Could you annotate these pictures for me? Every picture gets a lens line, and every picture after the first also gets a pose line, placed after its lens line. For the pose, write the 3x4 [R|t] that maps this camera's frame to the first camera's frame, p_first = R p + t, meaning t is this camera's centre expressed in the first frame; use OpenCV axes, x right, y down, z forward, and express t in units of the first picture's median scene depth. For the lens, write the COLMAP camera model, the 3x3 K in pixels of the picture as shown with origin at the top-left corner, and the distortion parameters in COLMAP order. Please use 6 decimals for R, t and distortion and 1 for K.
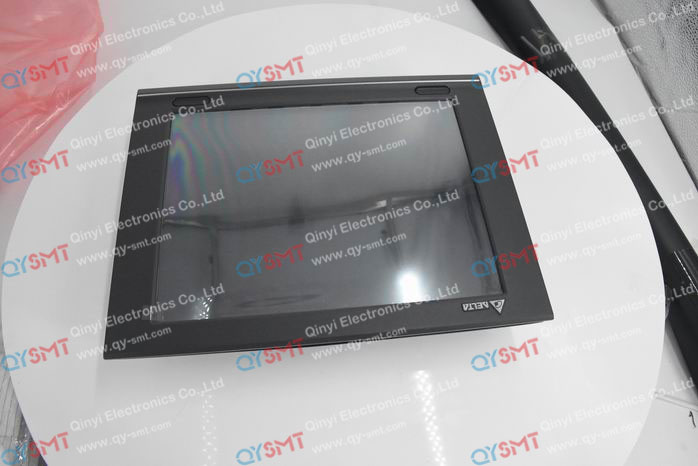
lens RADIAL K [[473.8, 0, 349.3], [0, 473.8, 232.3], [0, 0, 1]] dist [-0.012000, -0.000331]
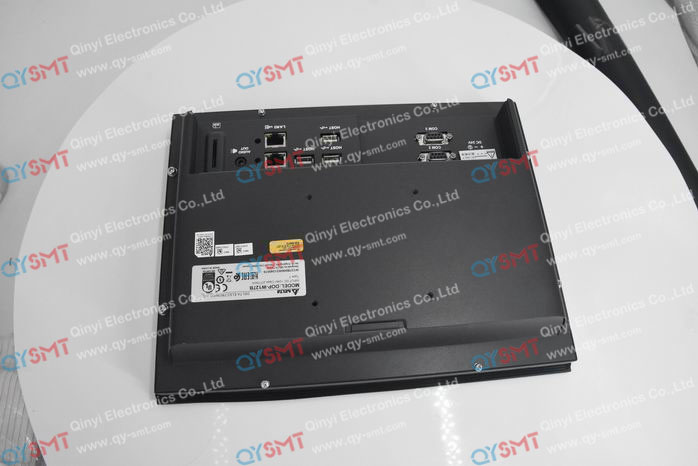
lens RADIAL K [[473.8, 0, 349.6], [0, 473.8, 233.0], [0, 0, 1]] dist [-0.012000, -0.000331]
pose [[1.000000, -0.000050, 0.000535, 0.000012], [0.000046, 0.999971, 0.007606, 0.194990], [-0.000536, -0.007606, 0.999971, -0.000878]]
